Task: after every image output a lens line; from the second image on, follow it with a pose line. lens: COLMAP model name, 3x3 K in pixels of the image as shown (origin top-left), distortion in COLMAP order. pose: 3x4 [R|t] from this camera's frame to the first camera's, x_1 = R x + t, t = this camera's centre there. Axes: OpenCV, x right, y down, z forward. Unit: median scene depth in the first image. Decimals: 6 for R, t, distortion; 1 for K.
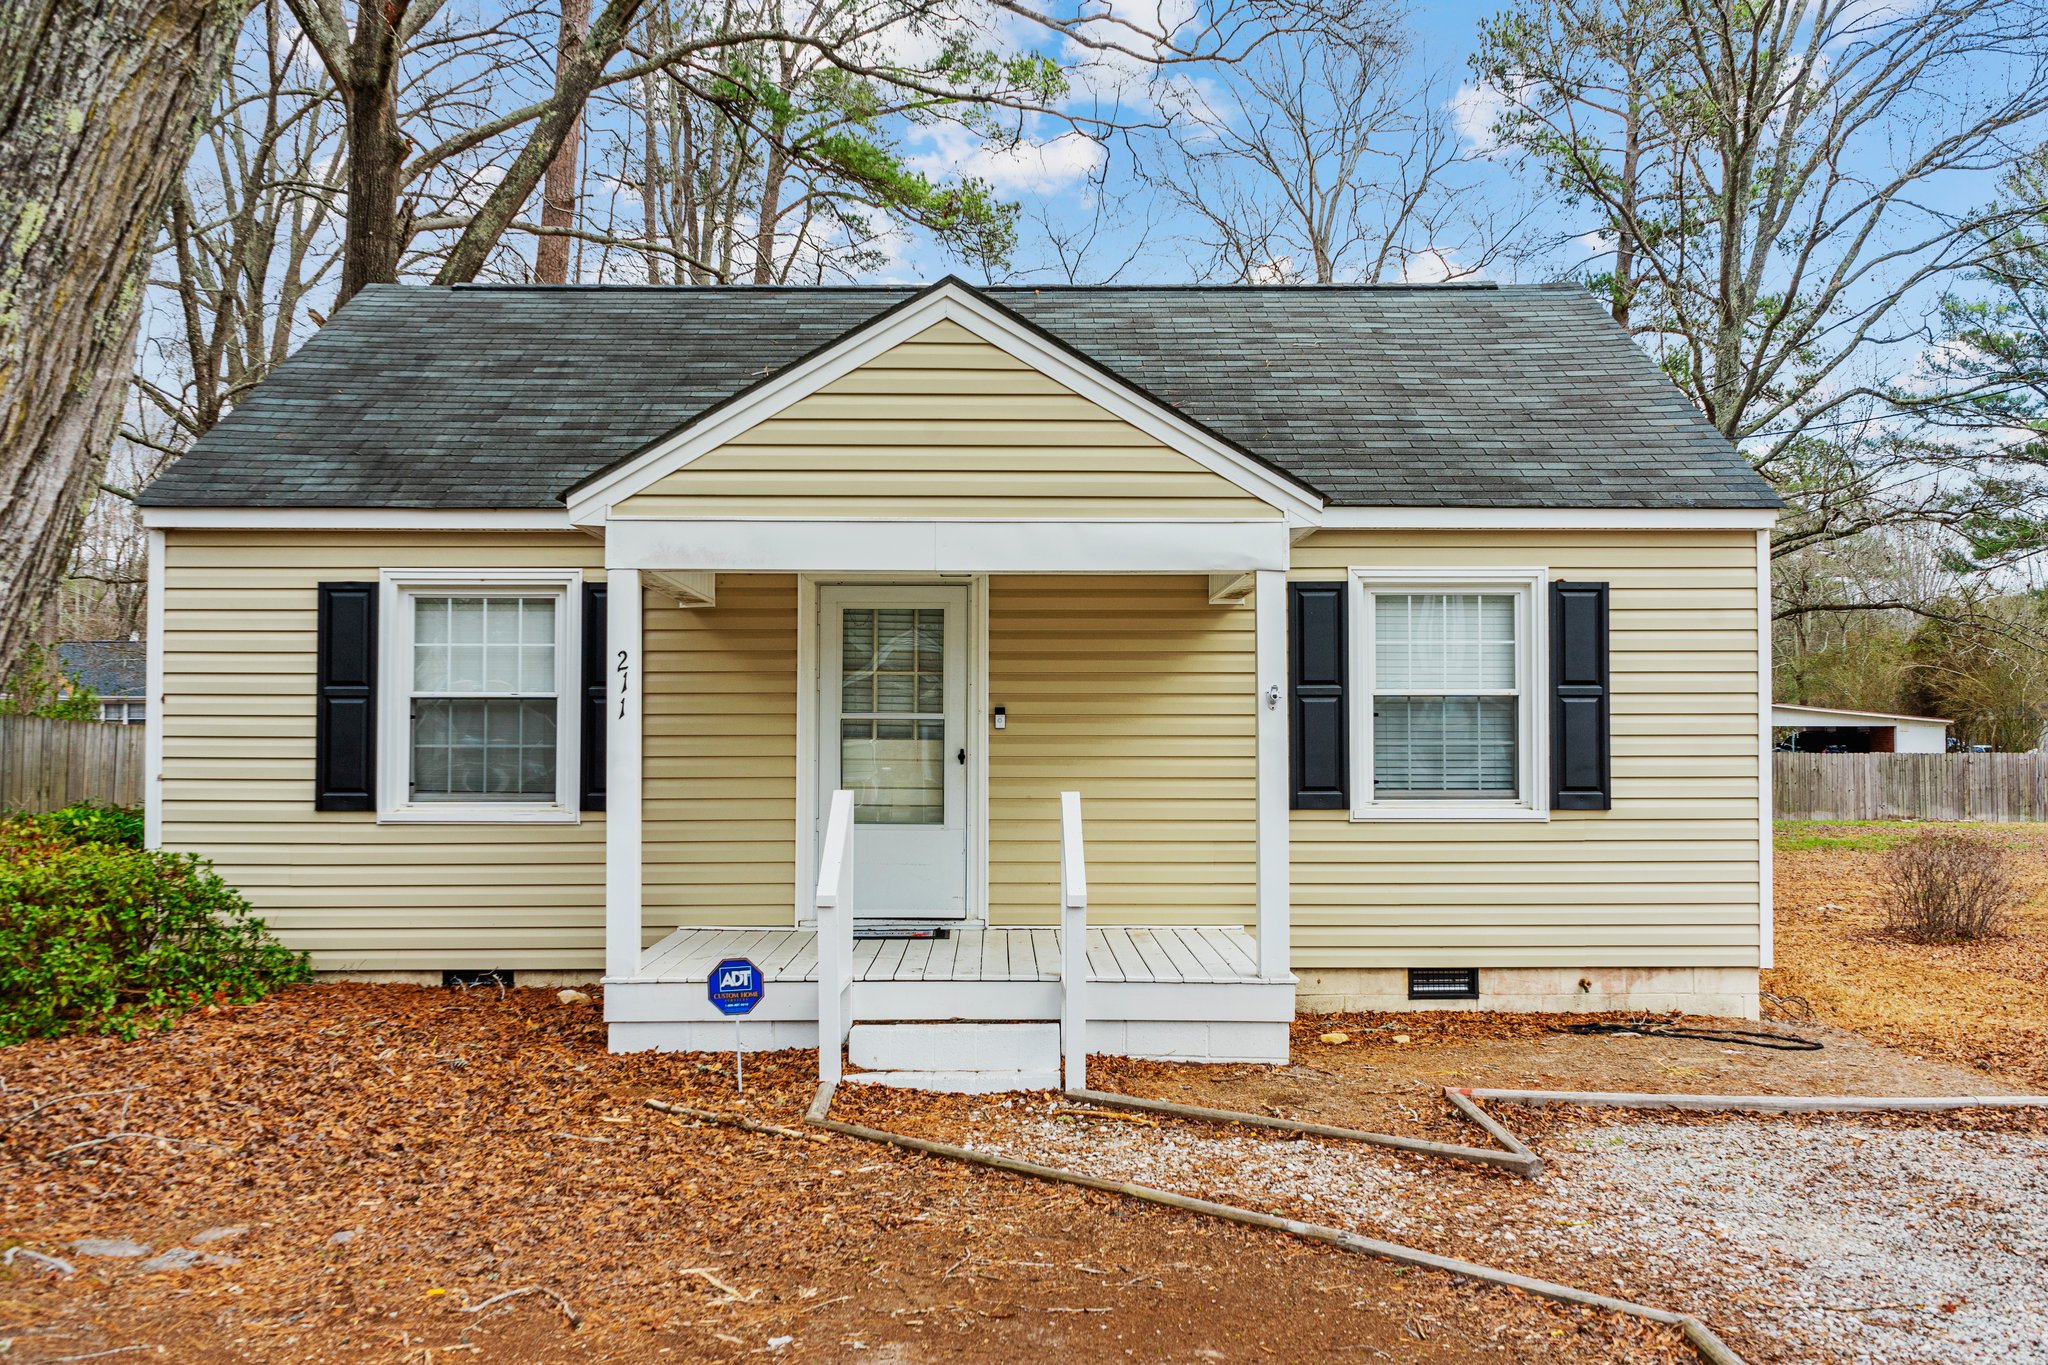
lens RADIAL K [[1632.7, 0, 1024.0], [0, 1632.7, 682.5], [0, 0, 1]] dist [-0.002595, -0.000742]
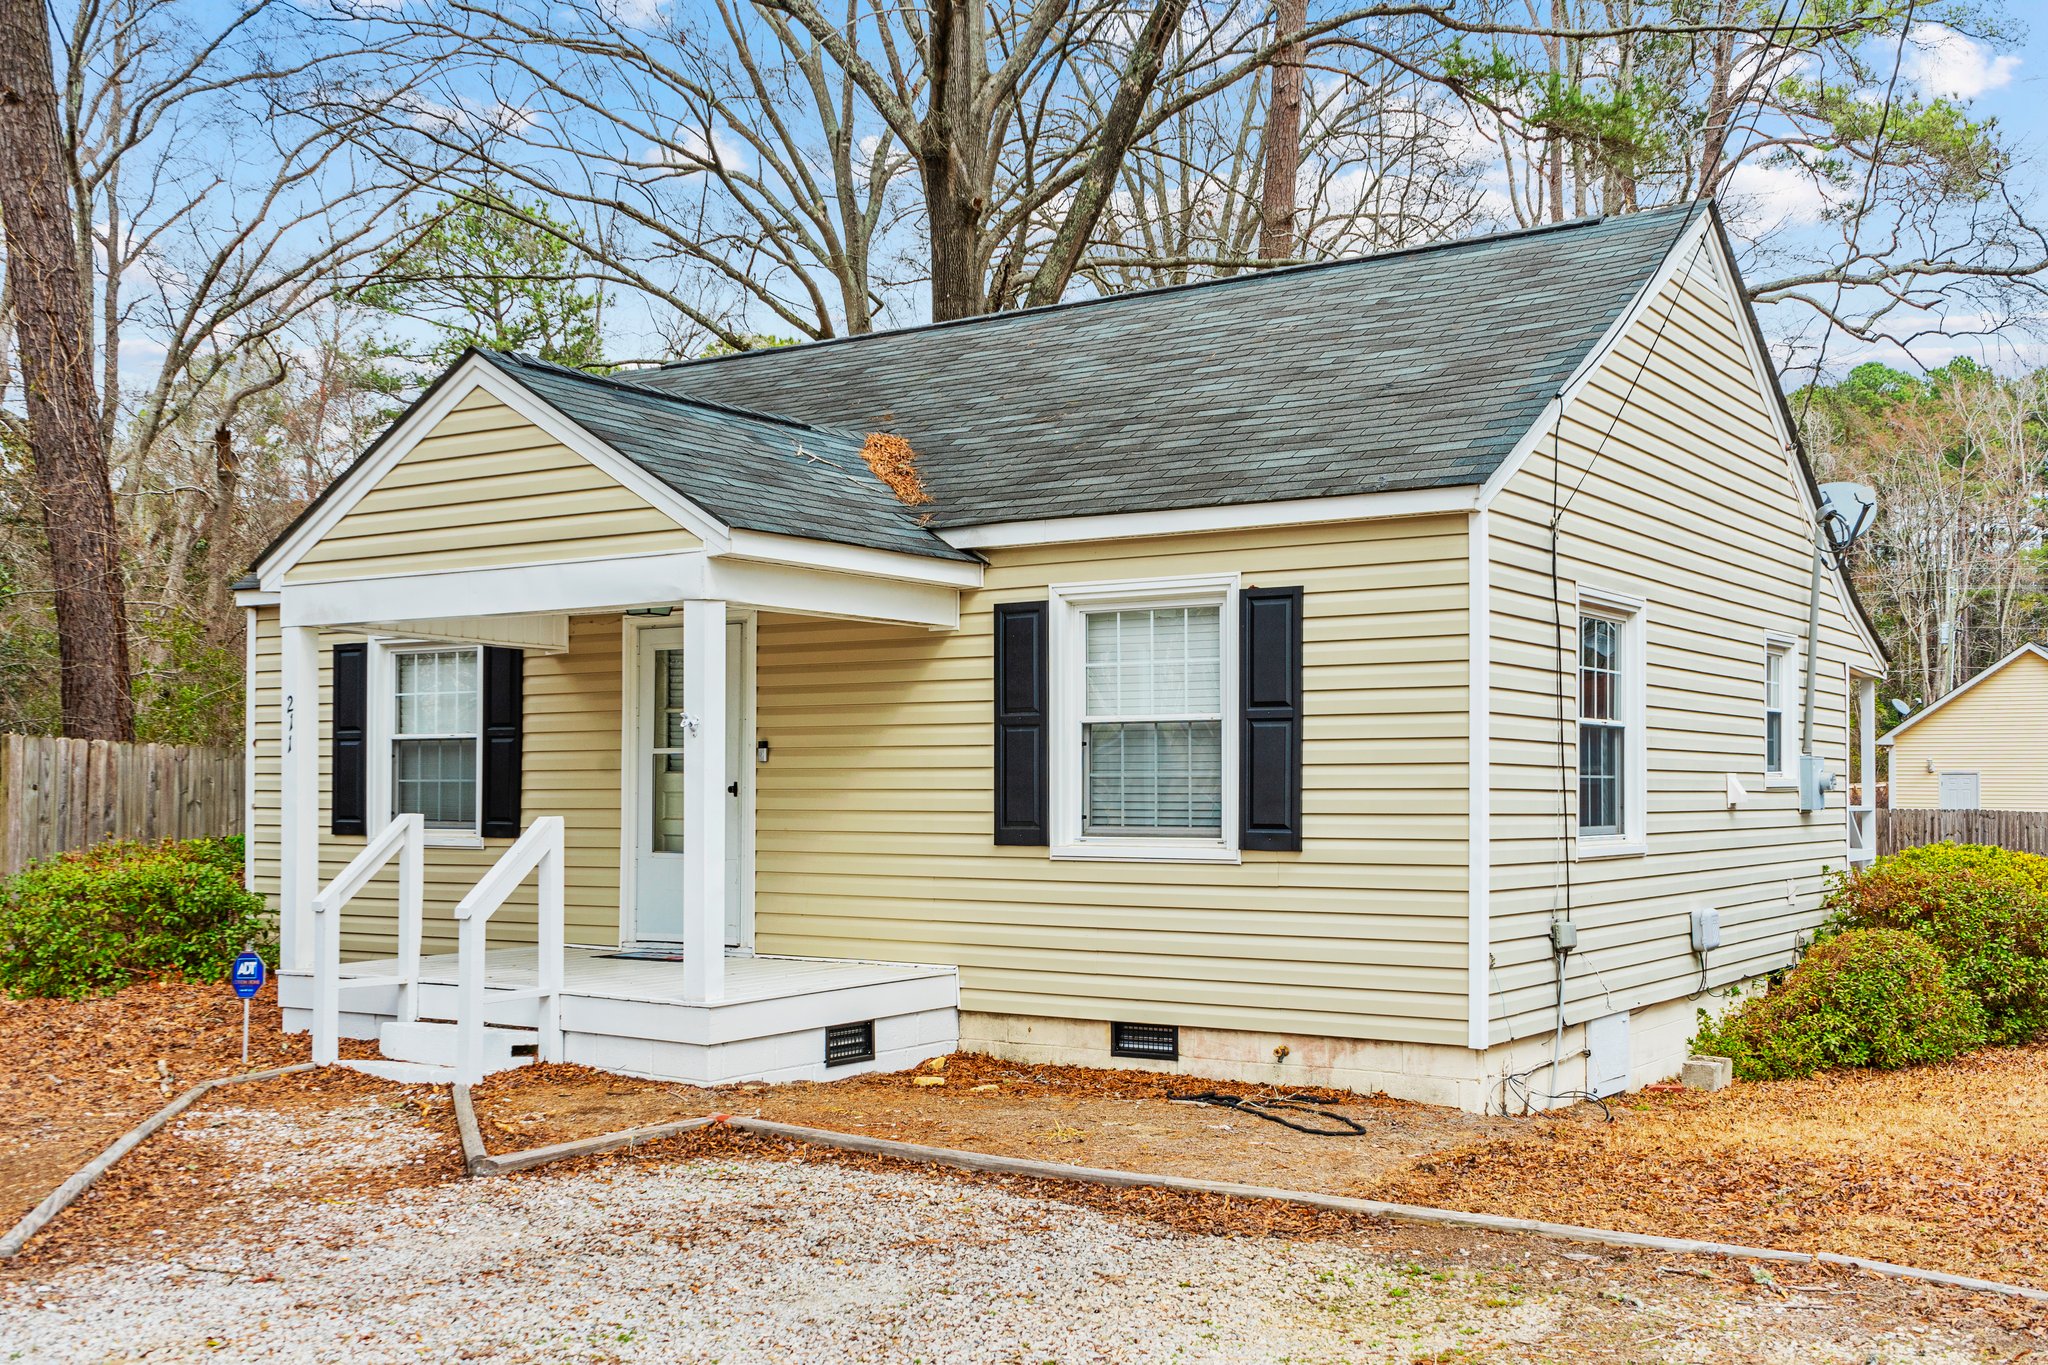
lens RADIAL K [[2110.1, 0, 1037.7], [0, 2110.1, 703.9], [0, 0, 1]] dist [0.001962, -0.019487]
pose [[0.825264, -0.023012, -0.564278, 0.870882], [0.026737, 0.999641, -0.001663, -0.001479], [0.564113, -0.013715, 0.825584, 0.006898]]
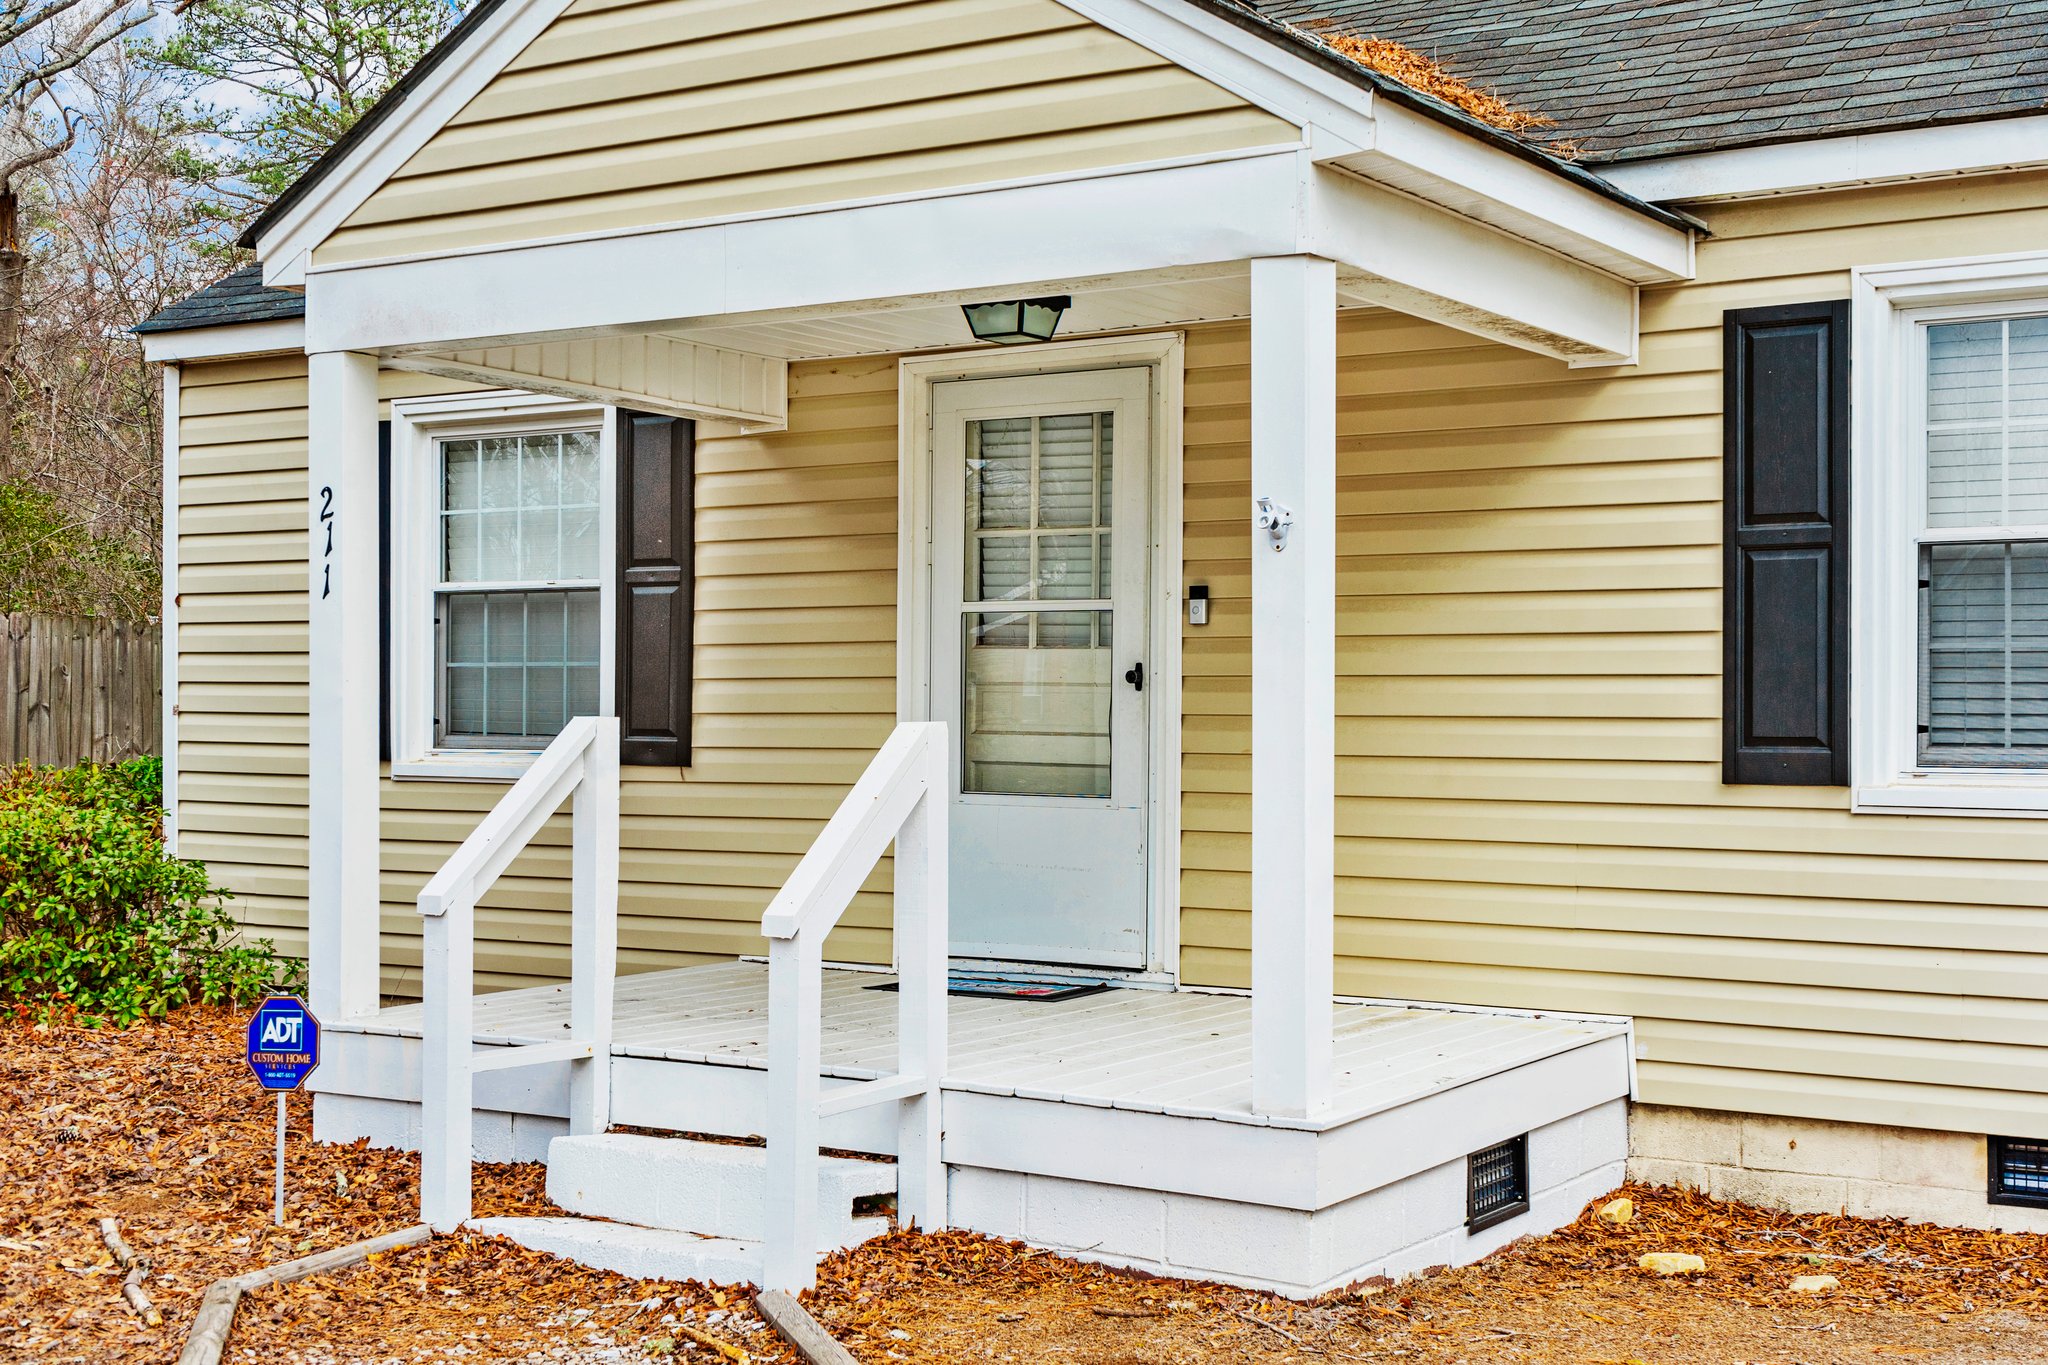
lens RADIAL K [[2637.4, 0, 1024.0], [0, 2637.4, 682.5], [0, 0, 1]] dist [0.013102, 0.021715]
pose [[0.832029, -0.001960, -0.554728, 0.422789], [0.021777, 0.999338, 0.029131, 0.020249], [0.554304, -0.036318, 0.831522, 0.236862]]
